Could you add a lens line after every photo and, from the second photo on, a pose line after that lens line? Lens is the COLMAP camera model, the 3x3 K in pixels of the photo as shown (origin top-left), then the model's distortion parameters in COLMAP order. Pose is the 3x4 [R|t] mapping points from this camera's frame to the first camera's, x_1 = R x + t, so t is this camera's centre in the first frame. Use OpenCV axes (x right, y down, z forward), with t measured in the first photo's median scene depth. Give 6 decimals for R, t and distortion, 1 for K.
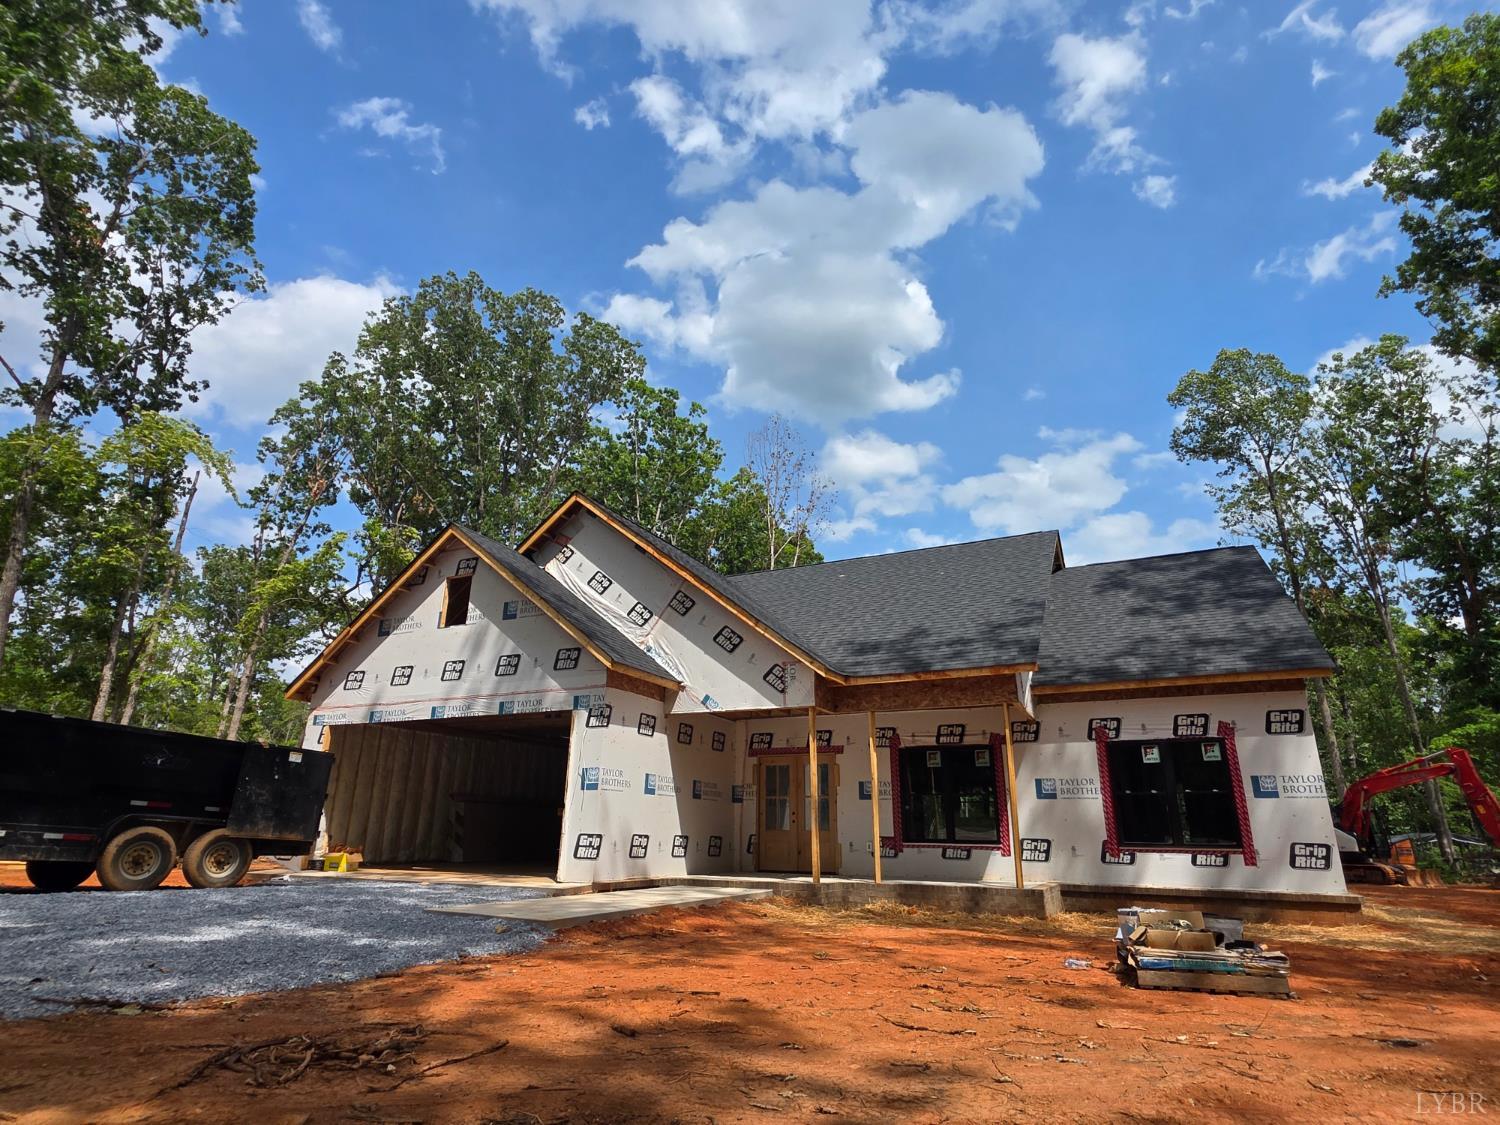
lens RADIAL K [[818.1, 0, 748.0], [0, 818.1, 563.9], [0, 0, 1]] dist [-0.002422, 0.001415]
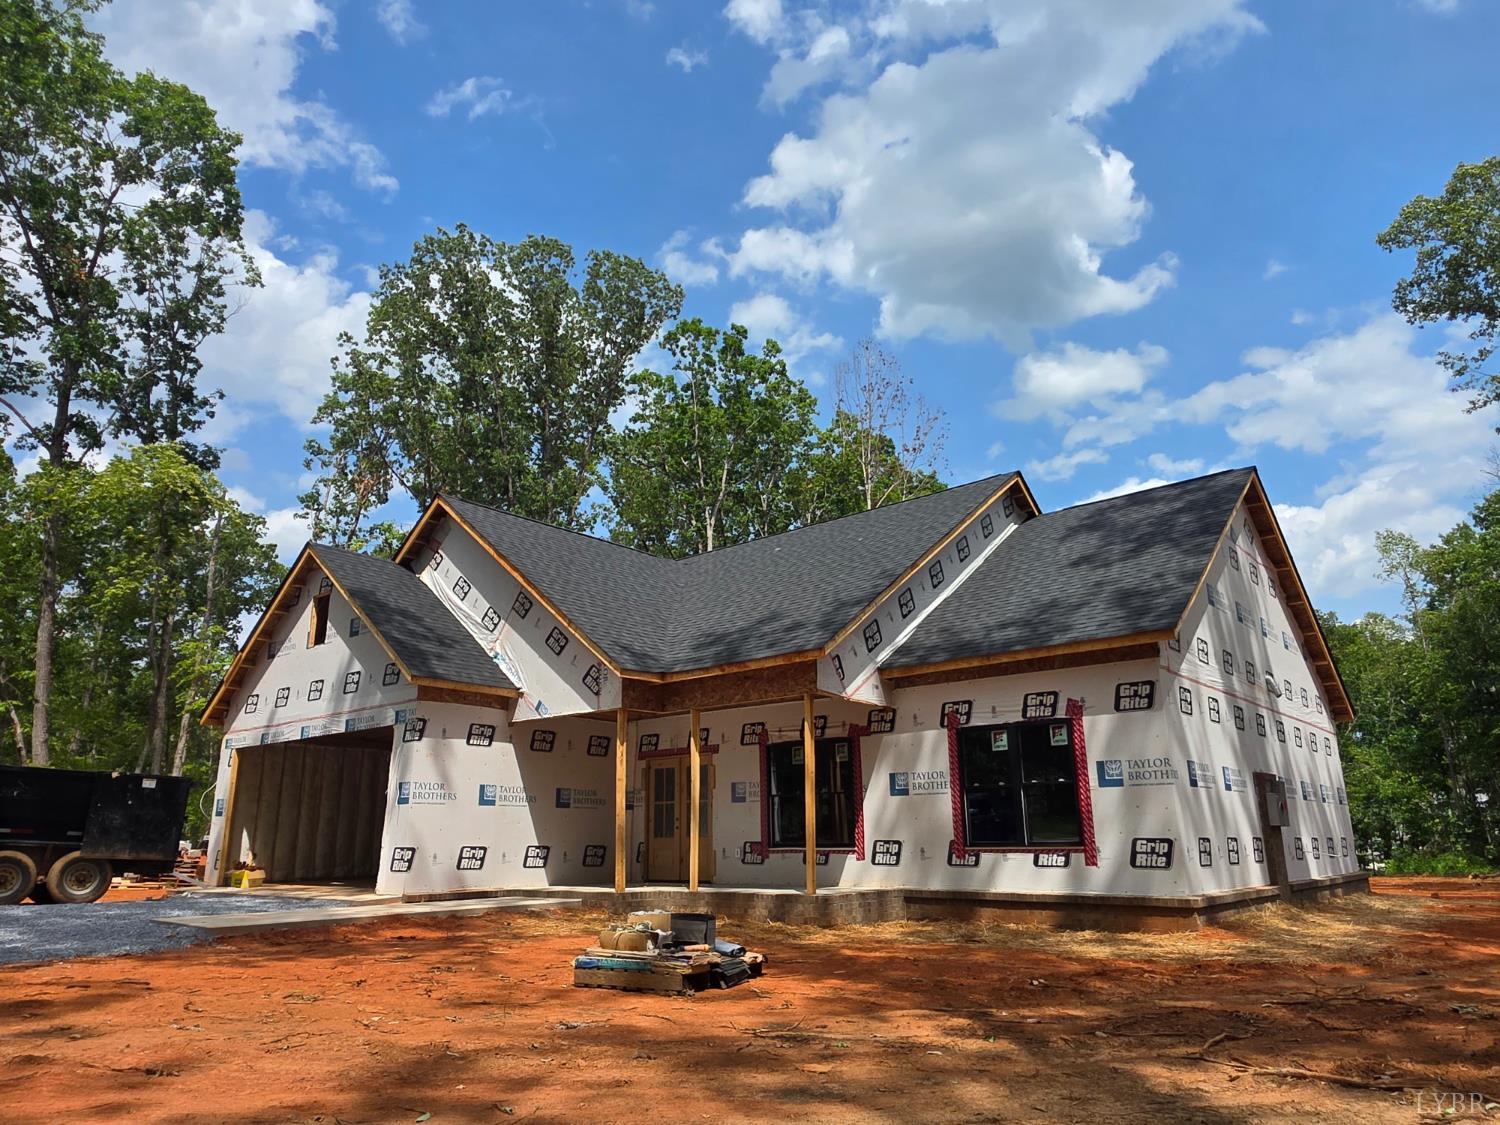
lens RADIAL K [[1010.4, 0, 747.4], [0, 1010.4, 575.6], [0, 0, 1]] dist [0.002872, 0.000097]
pose [[0.968843, -0.086026, -0.232254, 0.469284], [0.100100, 0.993746, 0.049488, -0.018598], [0.226545, -0.071195, 0.971395, -0.078027]]
